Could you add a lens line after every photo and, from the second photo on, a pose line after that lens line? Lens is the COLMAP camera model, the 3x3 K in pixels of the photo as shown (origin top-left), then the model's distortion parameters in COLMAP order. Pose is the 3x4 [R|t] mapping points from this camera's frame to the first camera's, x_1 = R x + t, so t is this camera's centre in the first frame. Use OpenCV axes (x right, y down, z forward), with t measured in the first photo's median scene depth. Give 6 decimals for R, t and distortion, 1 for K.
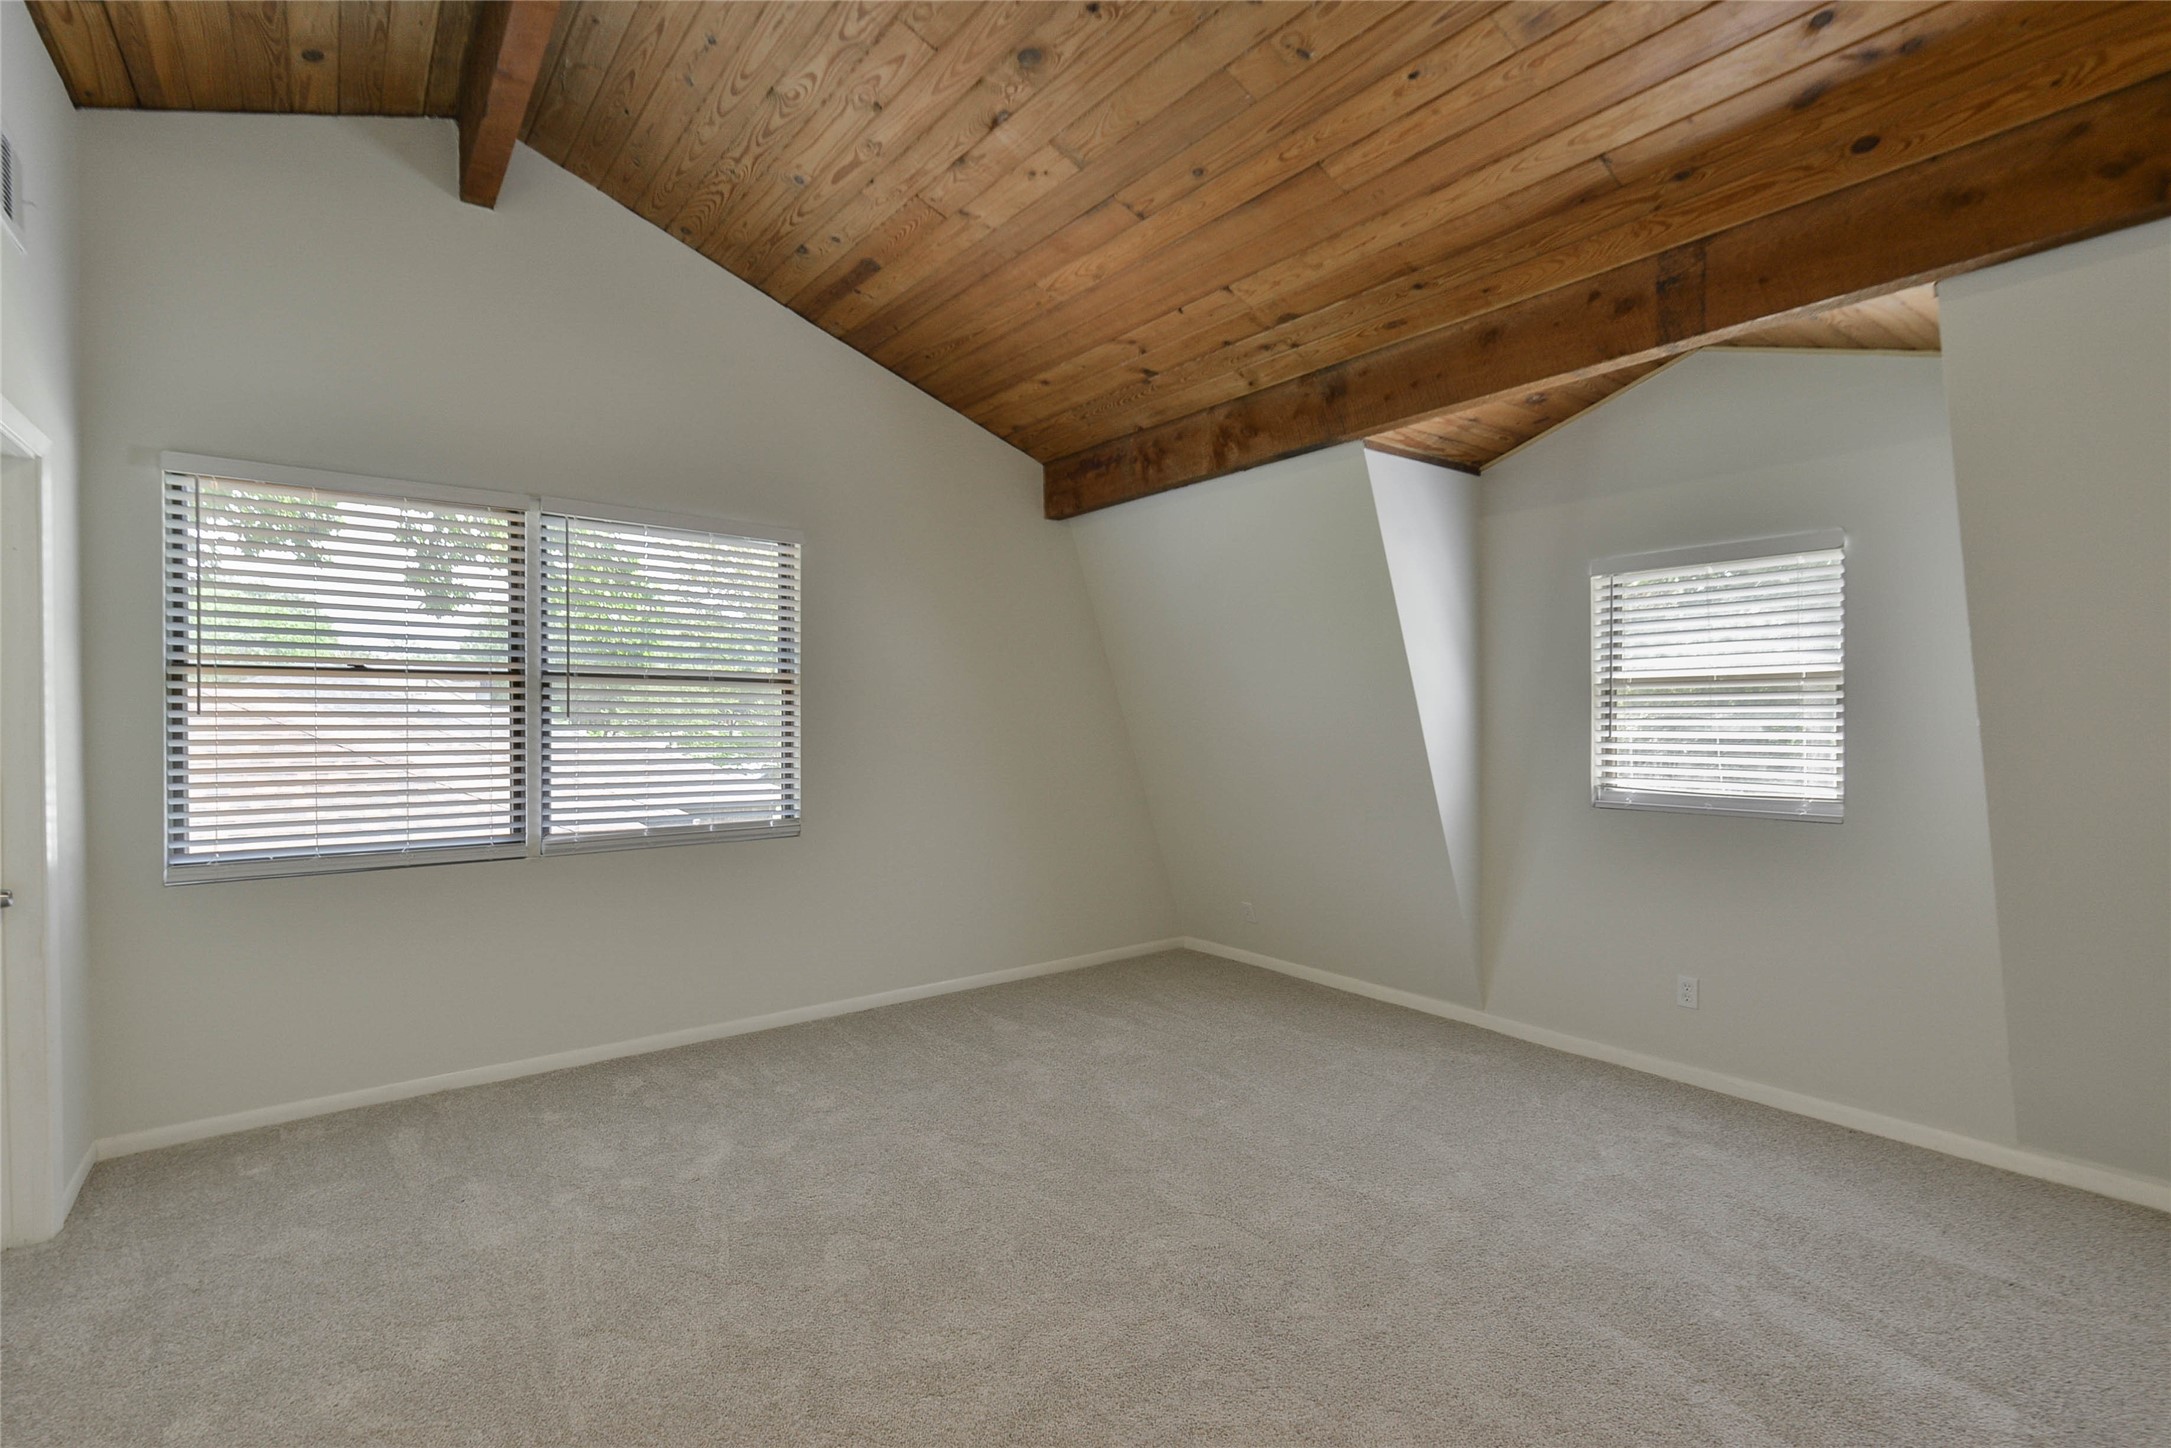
lens RADIAL K [[1001.4, 0, 1077.9], [0, 1001.4, 721.6], [0, 0, 1]] dist [0.005837, 0.000513]
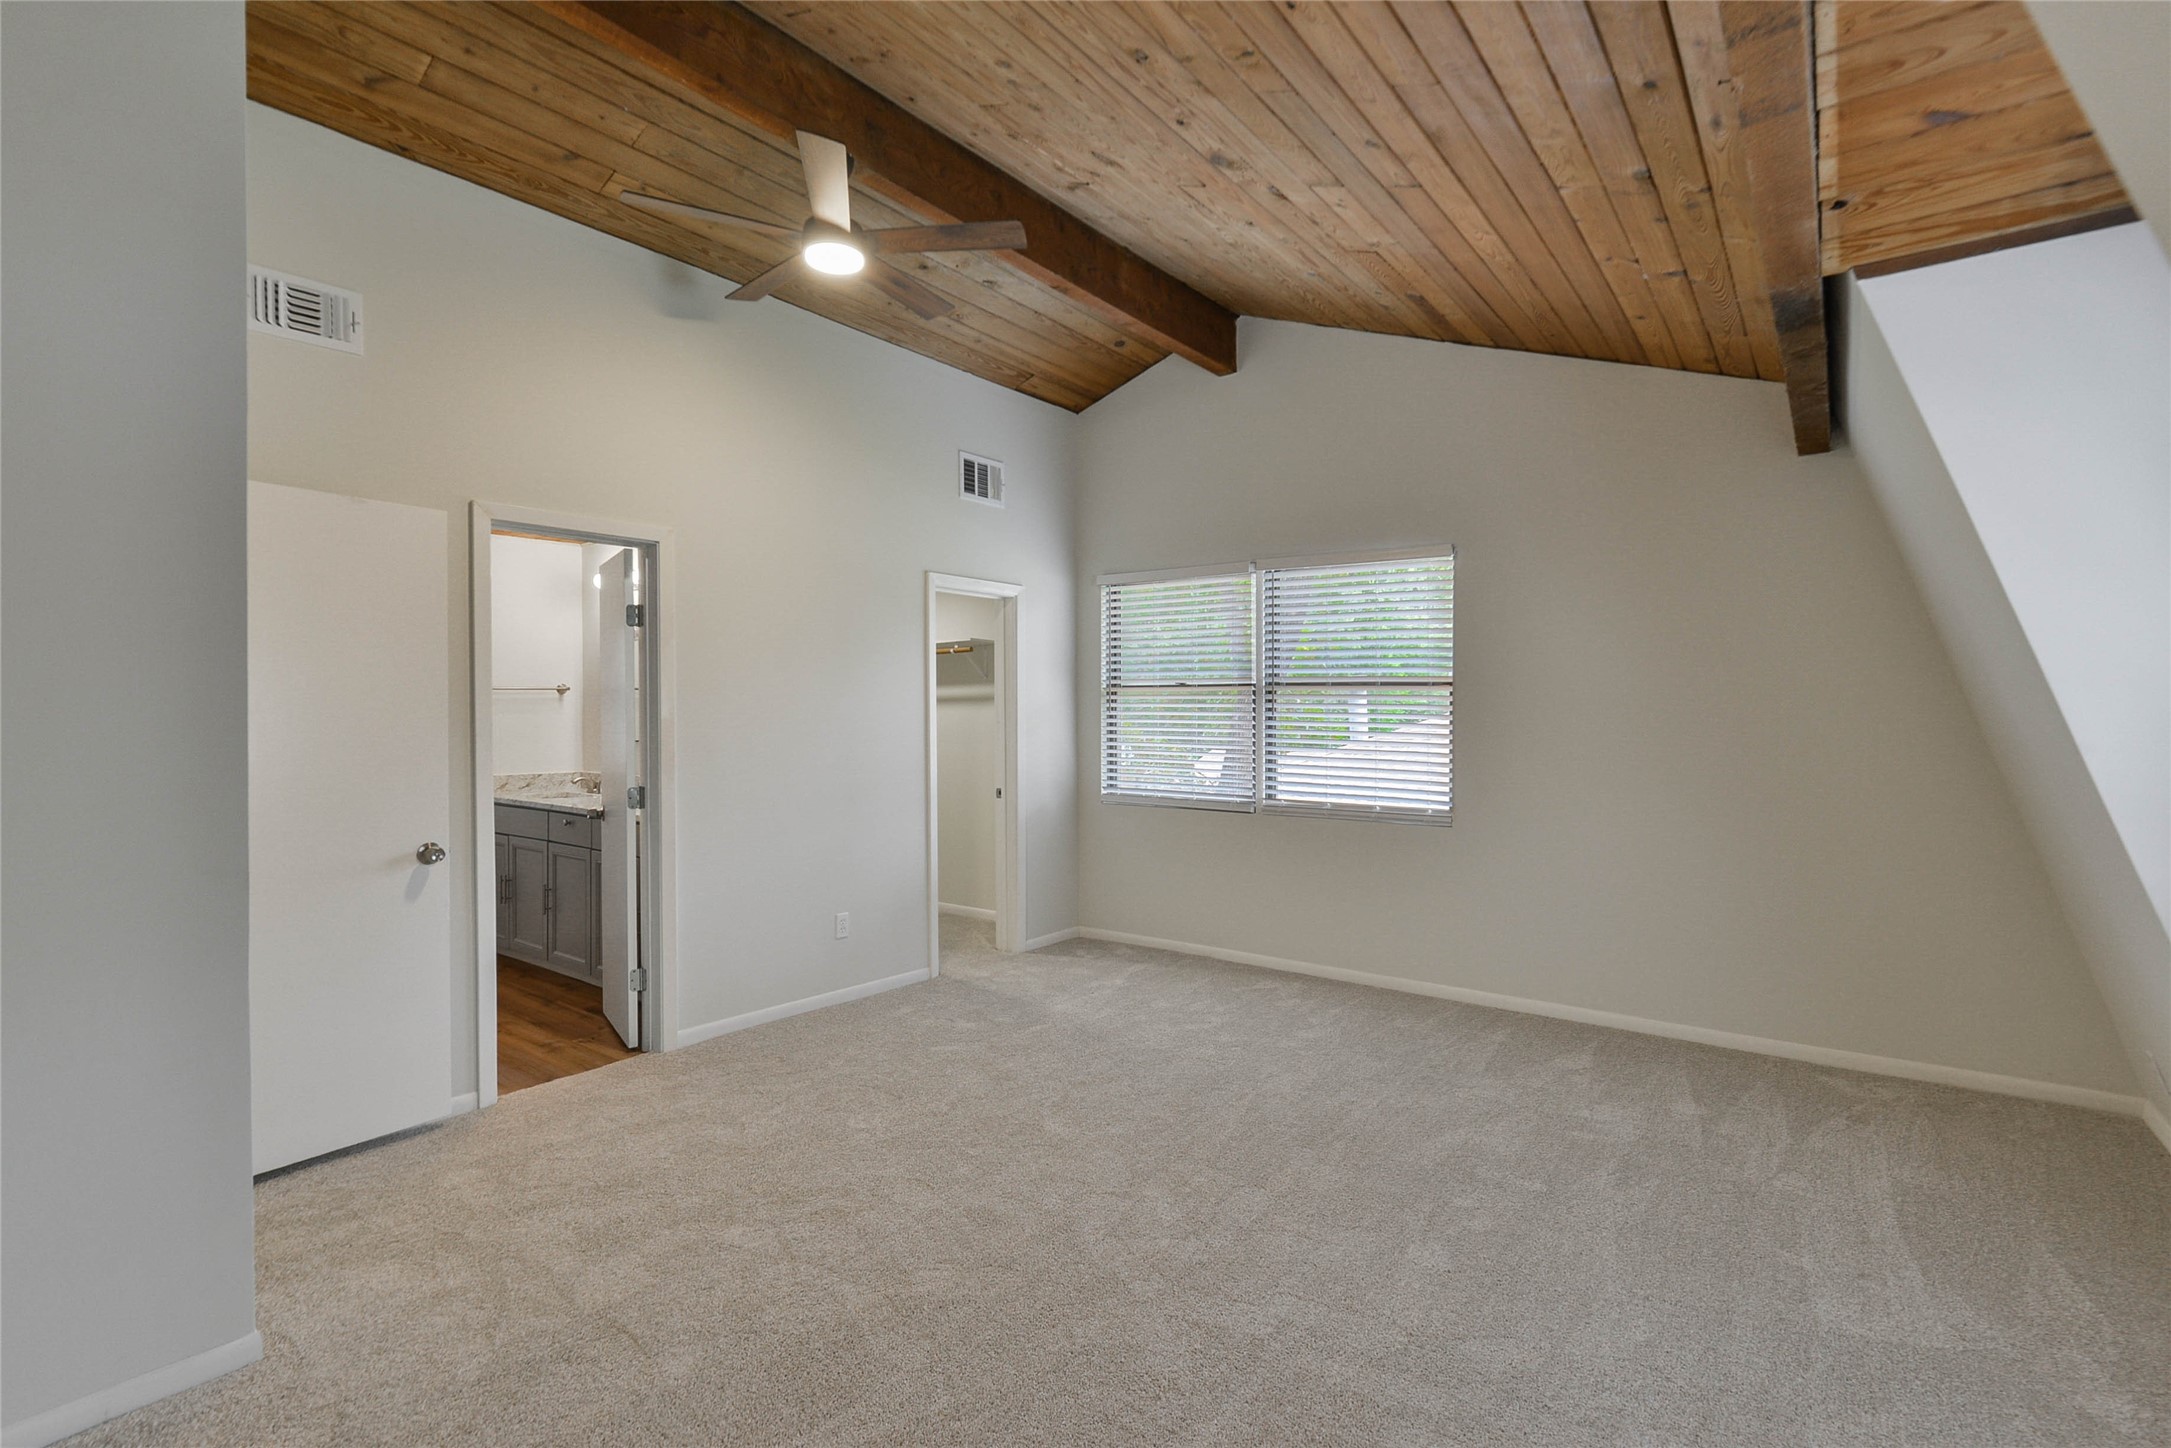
lens RADIAL K [[1001.4, 0, 1077.8], [0, 1001.4, 722.1], [0, 0, 1]] dist [0.005837, 0.000513]
pose [[0.253110, 0.012624, -0.967355, 0.728223], [-0.006559, 0.999914, 0.011333, -0.008247], [0.967415, 0.003476, 0.253171, 0.369279]]
